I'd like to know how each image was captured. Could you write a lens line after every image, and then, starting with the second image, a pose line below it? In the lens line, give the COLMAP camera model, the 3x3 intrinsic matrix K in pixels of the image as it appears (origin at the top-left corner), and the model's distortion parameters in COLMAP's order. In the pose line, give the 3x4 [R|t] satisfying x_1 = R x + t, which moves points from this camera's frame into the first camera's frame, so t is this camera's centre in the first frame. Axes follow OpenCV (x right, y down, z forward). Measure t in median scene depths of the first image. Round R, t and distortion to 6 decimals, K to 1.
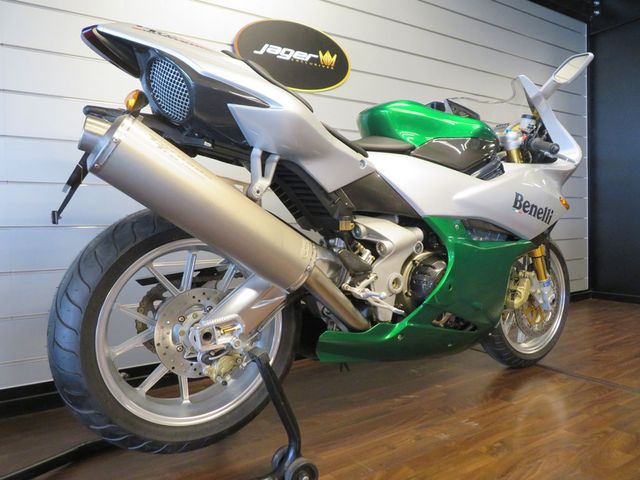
lens RADIAL K [[454.9, 0, 320.0], [0, 454.9, 240.0], [0, 0, 1]] dist [-0.003871, -0.002119]
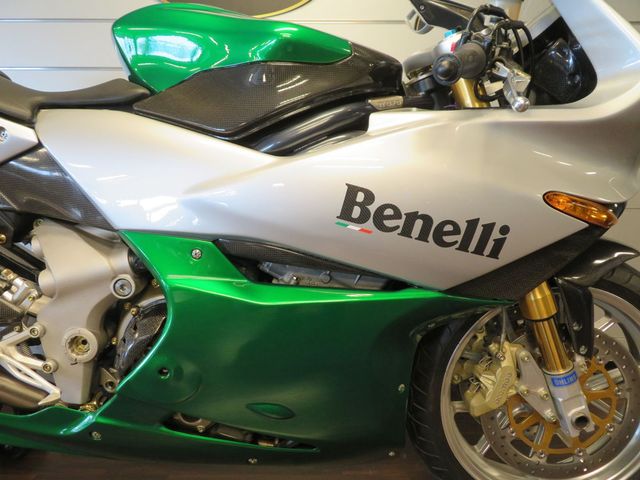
lens RADIAL K [[454.9, 0, 320.0], [0, 454.9, 240.0], [0, 0, 1]] dist [-0.003871, -0.002119]
pose [[0.851899, 0.091327, -0.515681, 0.695197], [-0.041513, 0.993355, 0.107343, -0.106921], [0.522058, -0.070038, 0.850030, 0.683494]]
